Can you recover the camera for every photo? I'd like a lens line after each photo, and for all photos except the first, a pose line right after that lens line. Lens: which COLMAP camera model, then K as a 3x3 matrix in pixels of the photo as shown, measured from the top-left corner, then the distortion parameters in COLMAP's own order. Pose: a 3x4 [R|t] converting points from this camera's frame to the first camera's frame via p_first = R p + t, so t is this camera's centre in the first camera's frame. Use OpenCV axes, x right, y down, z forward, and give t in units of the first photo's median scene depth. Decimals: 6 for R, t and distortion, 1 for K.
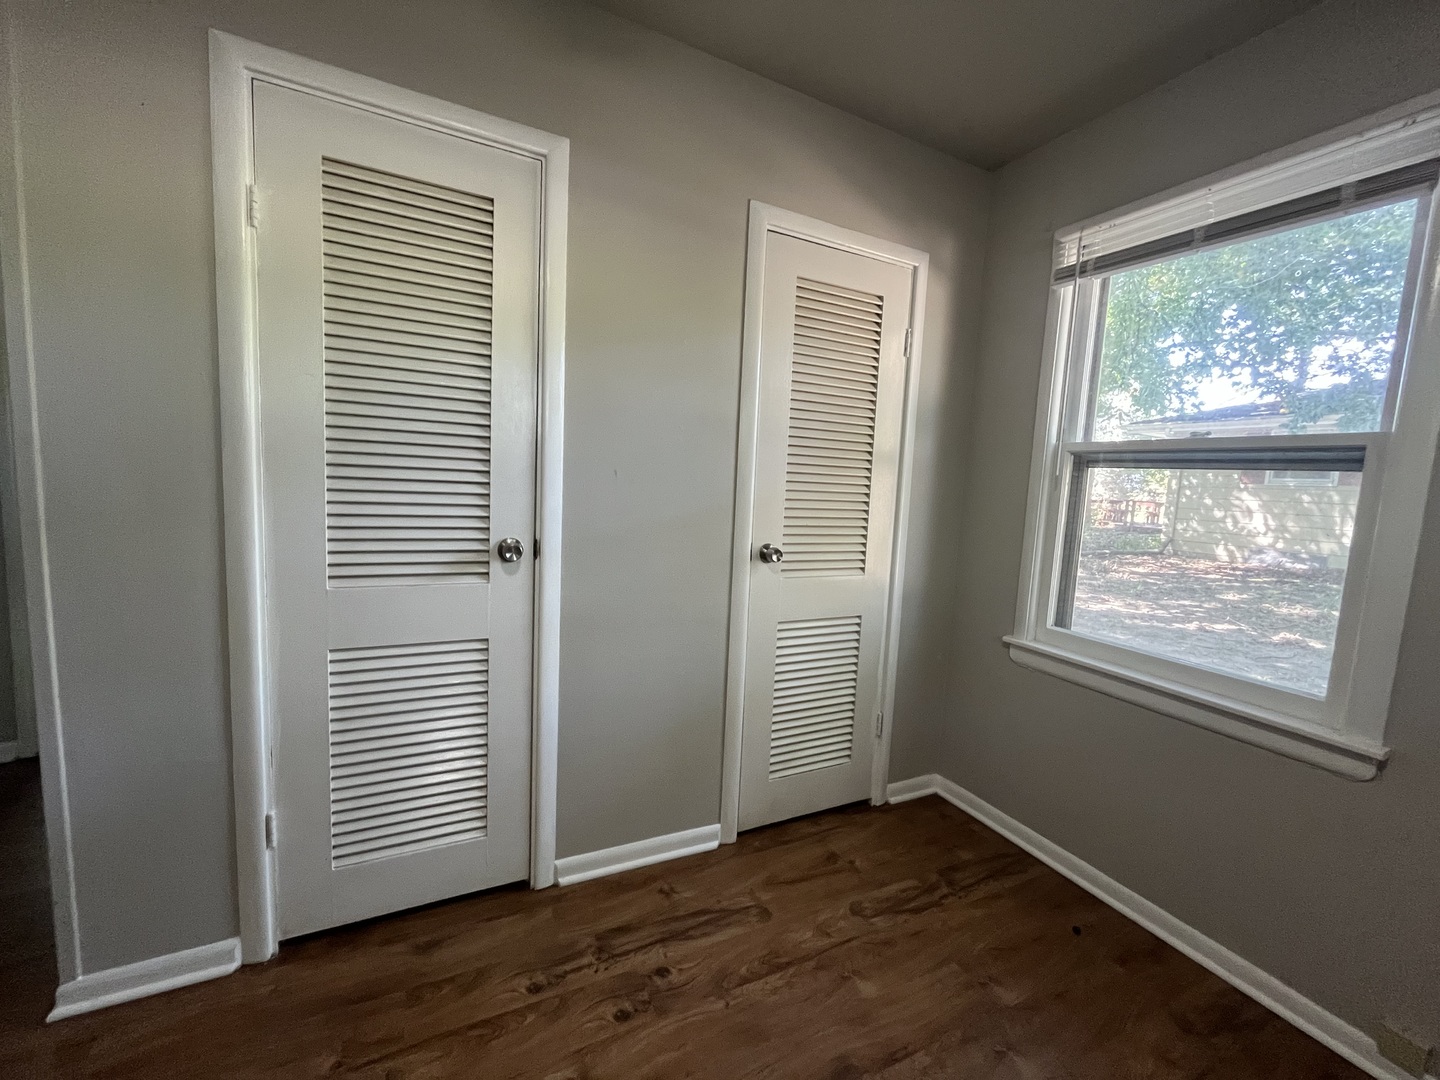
lens RADIAL K [[581.0, 0, 723.4], [0, 581.0, 539.3], [0, 0, 1]] dist [0.000166, 0.000081]
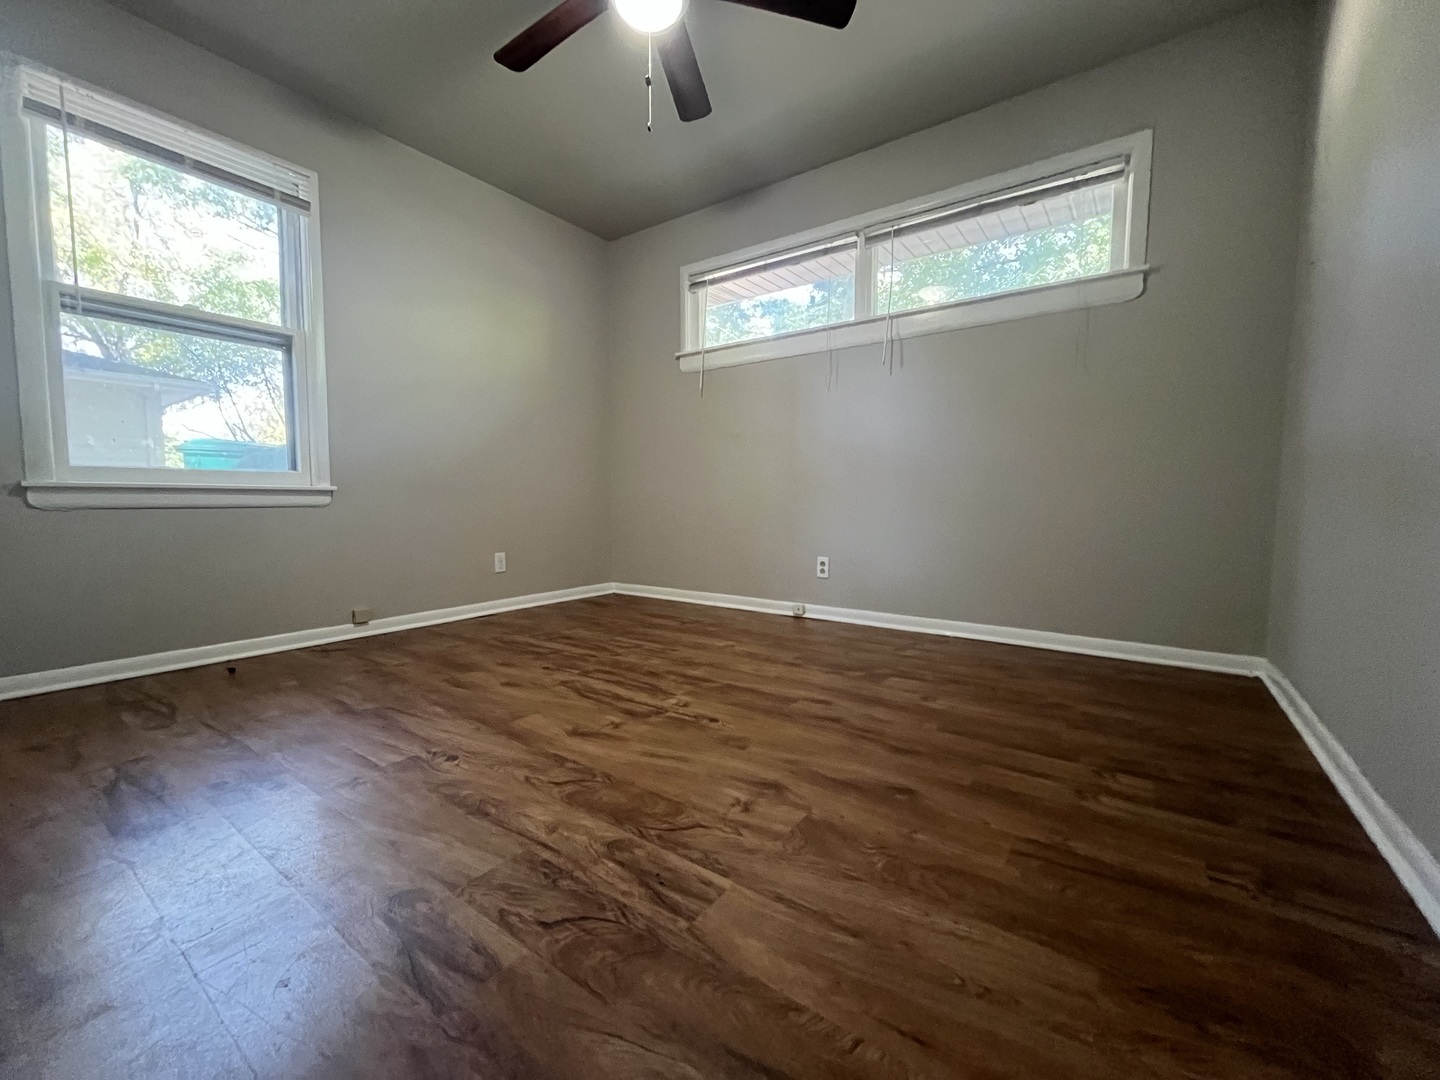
lens RADIAL K [[581.0, 0, 719.0], [0, 581.0, 542.0], [0, 0, 1]] dist [0.000166, 0.000081]
pose [[-0.467365, -0.115754, 0.876453, -1.133289], [0.071057, 0.983265, 0.167752, 0.247707], [-0.881204, 0.140679, -0.451319, 0.603604]]
